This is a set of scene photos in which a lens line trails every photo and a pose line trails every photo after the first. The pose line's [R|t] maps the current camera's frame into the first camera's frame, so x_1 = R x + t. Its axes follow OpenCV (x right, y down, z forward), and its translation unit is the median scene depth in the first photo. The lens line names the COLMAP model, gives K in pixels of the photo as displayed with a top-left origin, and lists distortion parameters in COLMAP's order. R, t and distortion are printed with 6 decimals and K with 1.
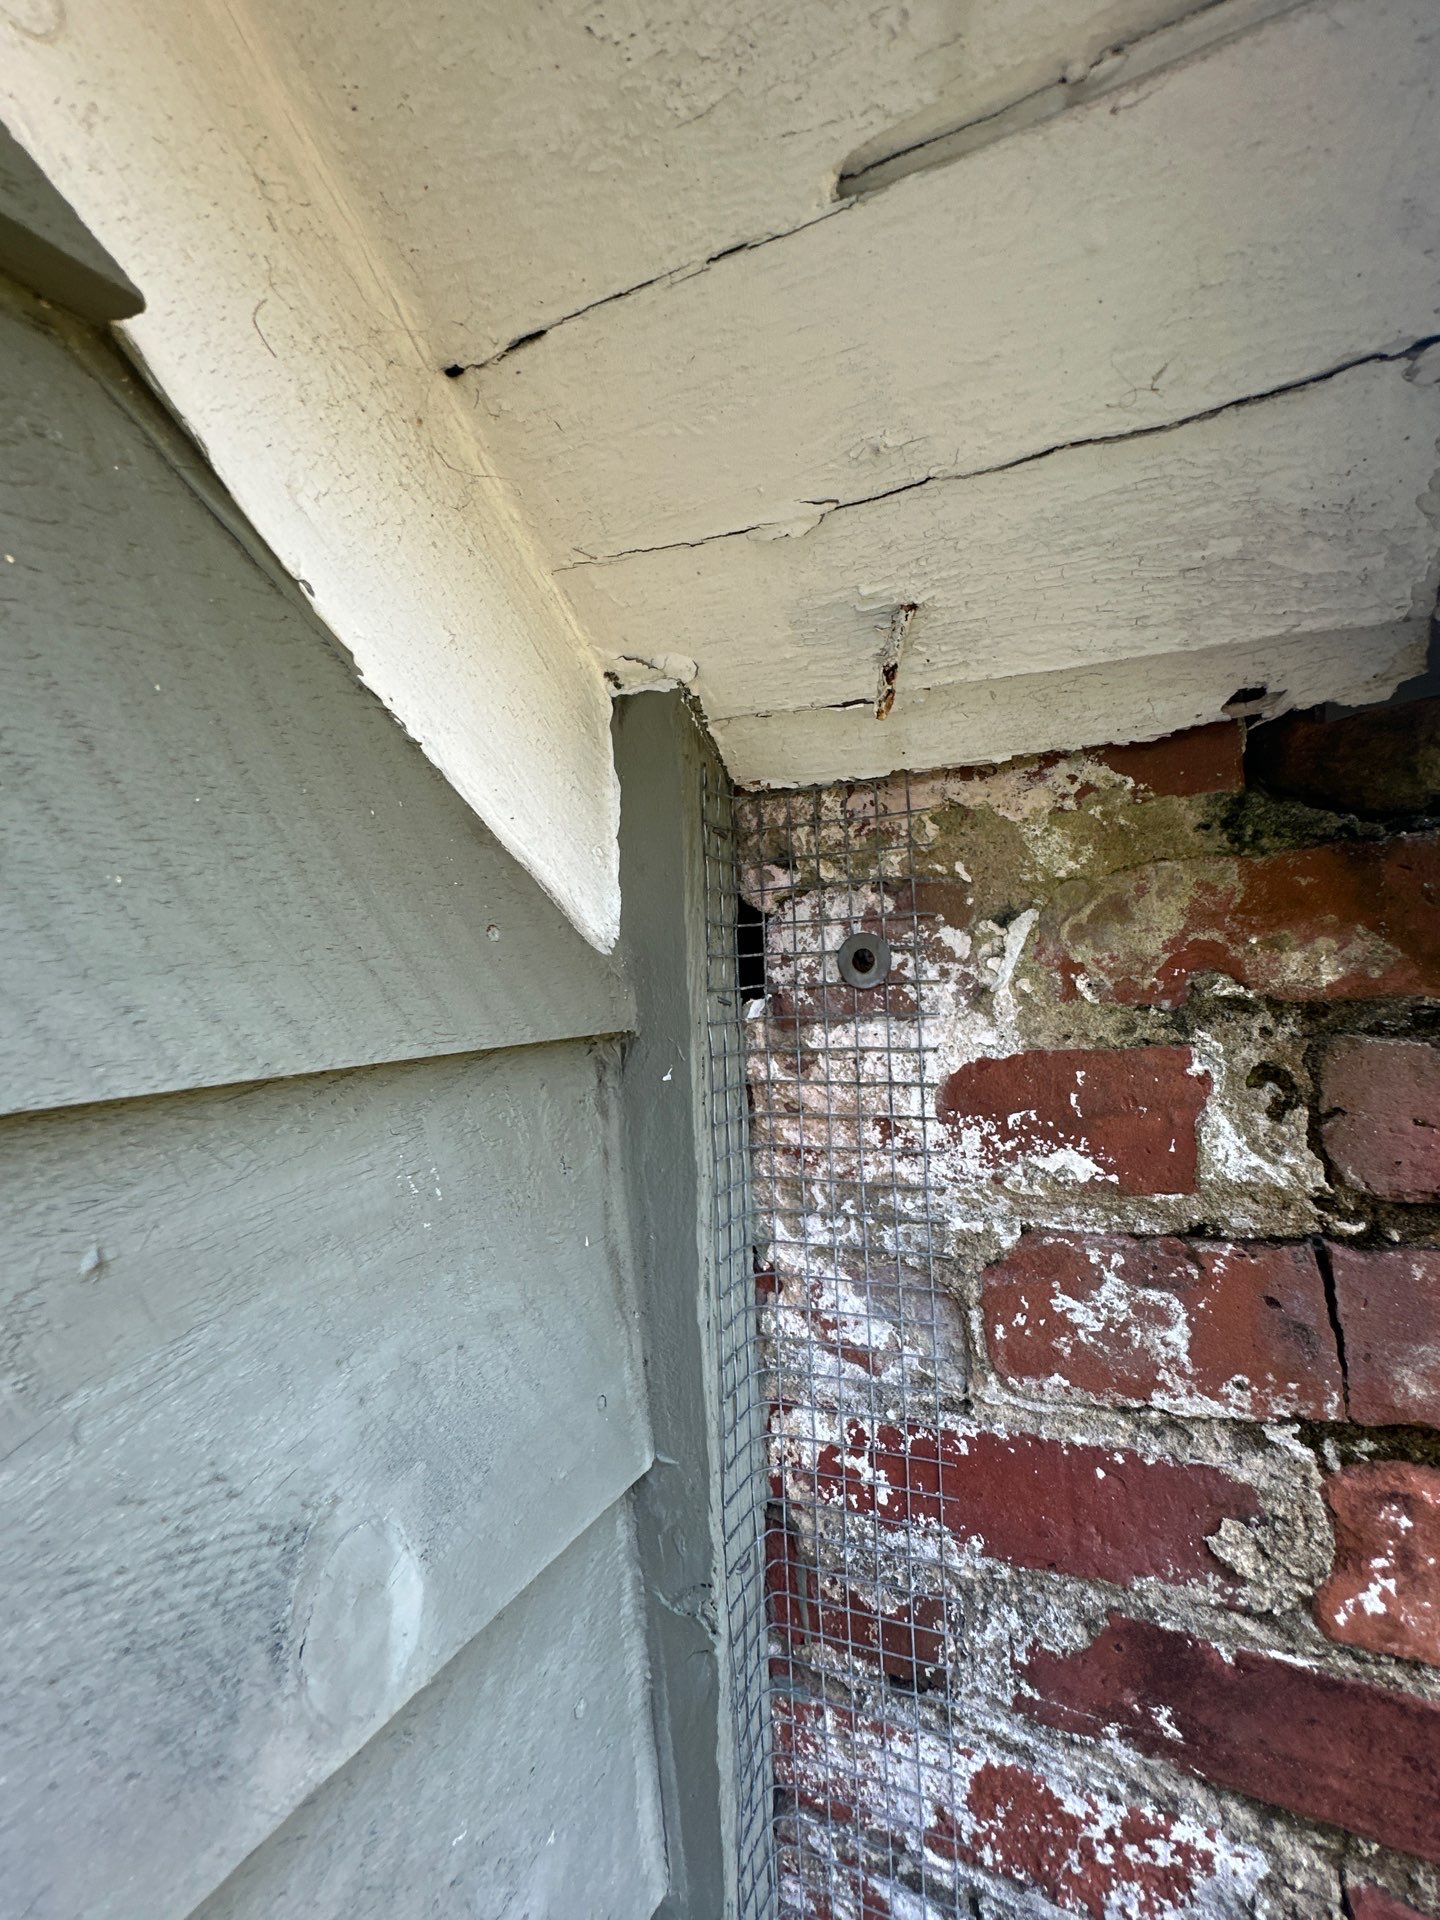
lens RADIAL K [[909.2, 0, 718.7], [0, 909.2, 963.6], [0, 0, 1]] dist [0.000640, 0.000510]
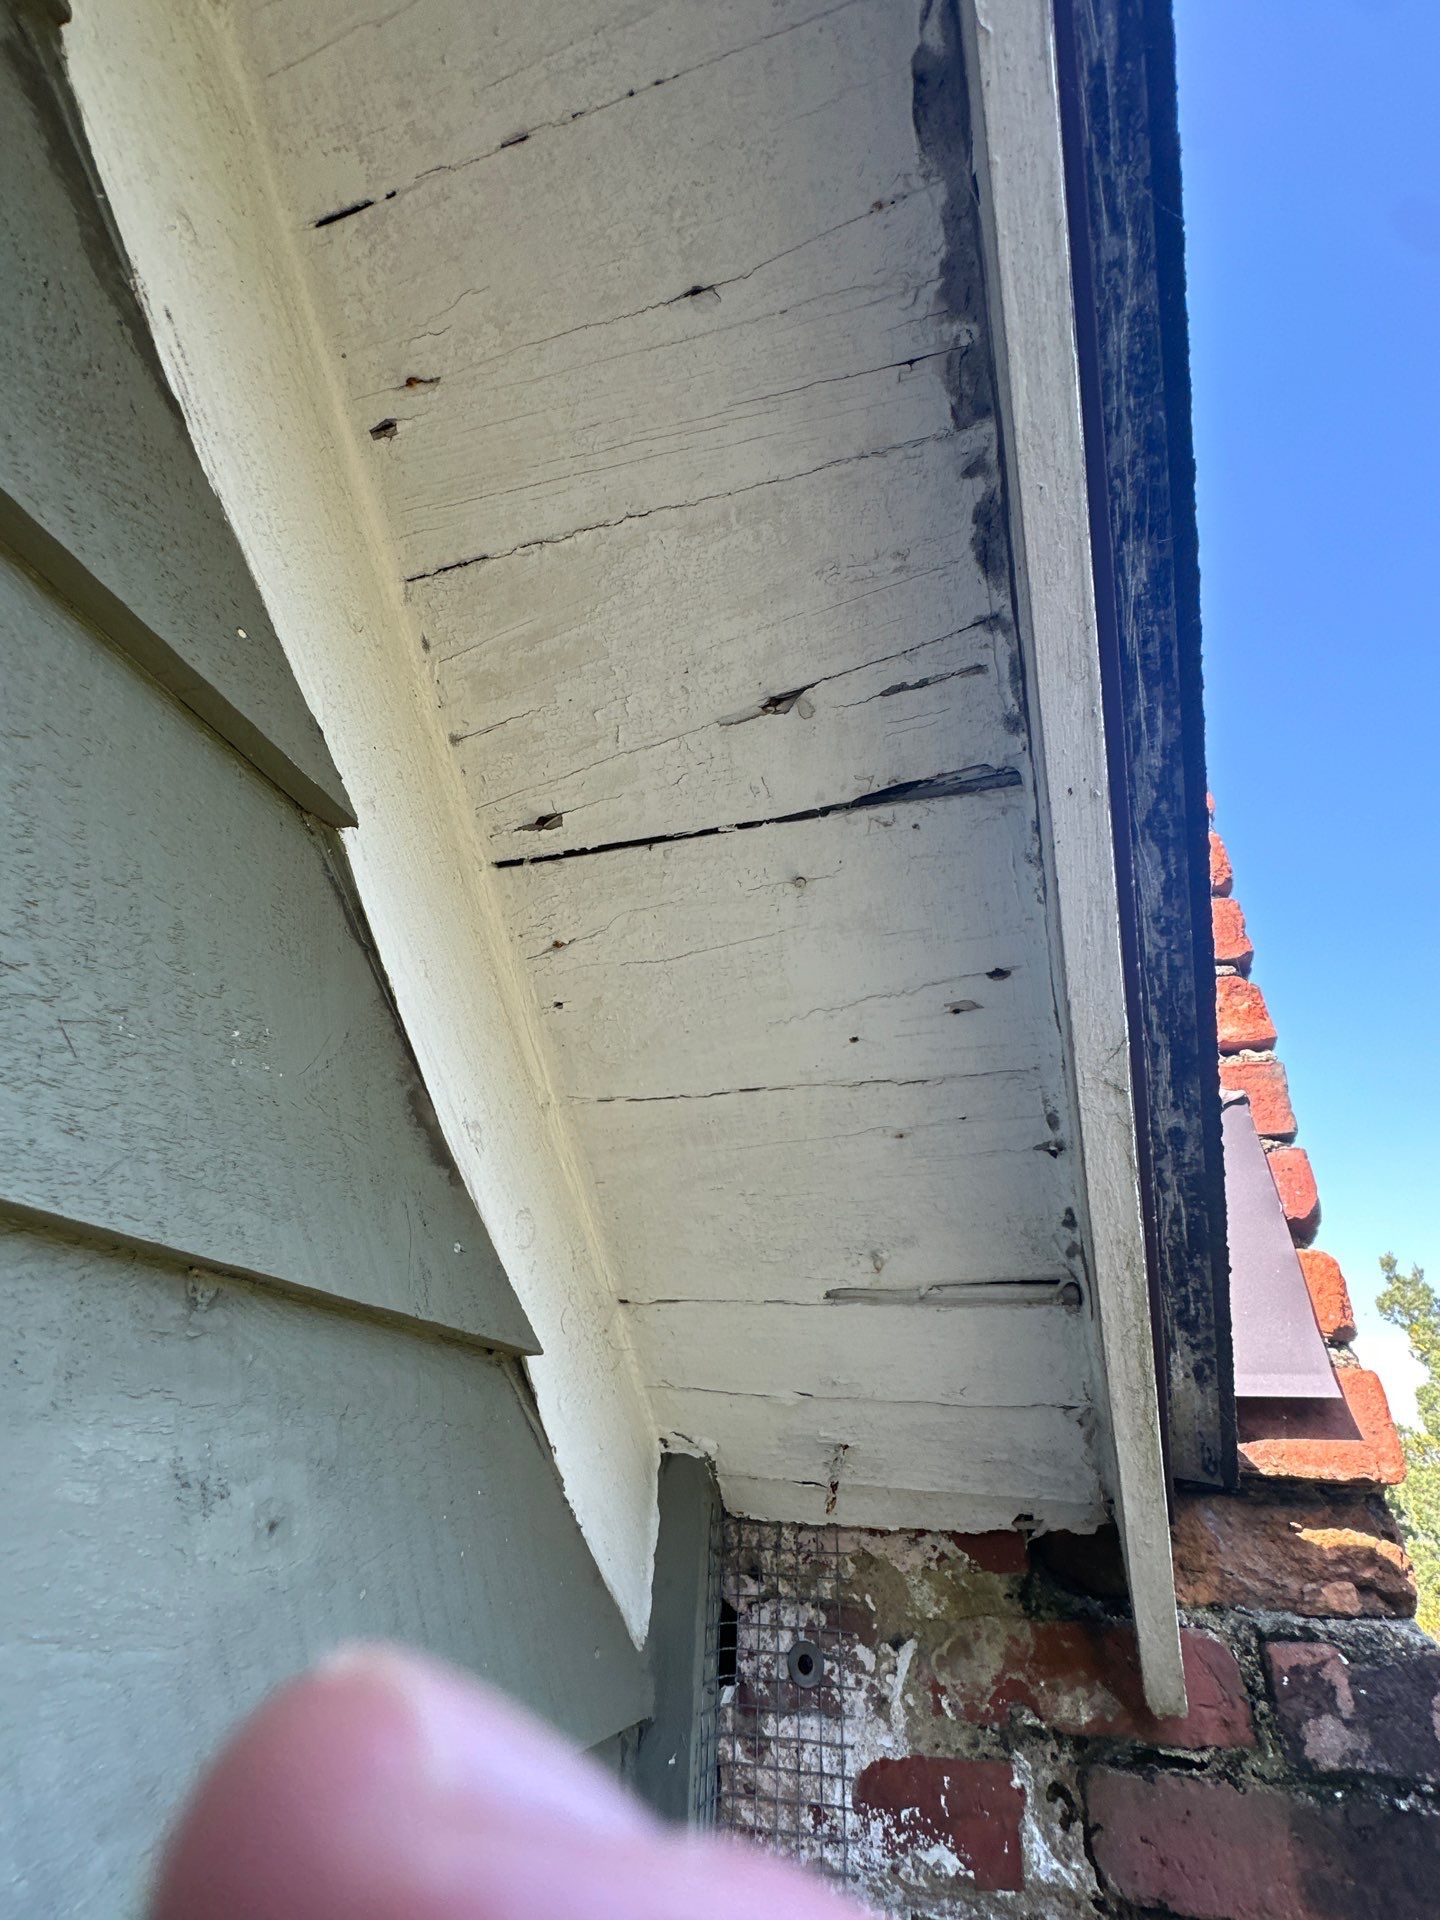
lens RADIAL K [[909.2, 0, 723.8], [0, 909.2, 959.6], [0, 0, 1]] dist [0.000640, 0.000510]
pose [[0.984610, 0.145951, 0.096127, -0.309494], [-0.079384, 0.863534, -0.498004, -0.268565], [-0.155693, 0.482709, 0.861831, -0.897577]]
